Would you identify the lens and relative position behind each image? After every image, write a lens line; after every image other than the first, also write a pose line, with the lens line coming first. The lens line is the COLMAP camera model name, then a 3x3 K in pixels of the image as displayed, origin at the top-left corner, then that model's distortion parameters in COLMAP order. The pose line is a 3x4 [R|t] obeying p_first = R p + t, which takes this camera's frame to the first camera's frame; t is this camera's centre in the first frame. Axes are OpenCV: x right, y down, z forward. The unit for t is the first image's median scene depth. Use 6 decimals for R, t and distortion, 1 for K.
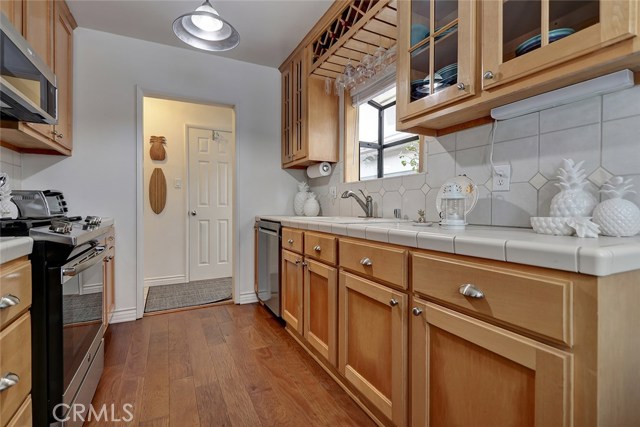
lens RADIAL K [[307.3, 0, 323.9], [0, 307.3, 209.2], [0, 0, 1]] dist [-0.000584, -0.000025]
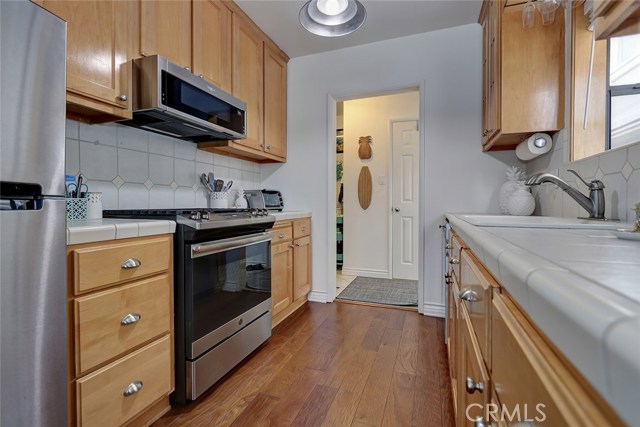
lens RADIAL K [[307.3, 0, 323.9], [0, 307.3, 209.2], [0, 0, 1]] dist [-0.000584, -0.000025]
pose [[0.652882, 0.014097, -0.757329, 0.206732], [-0.010385, 0.999899, 0.009660, 0.006773], [0.757389, 0.001558, 0.652962, 0.233581]]
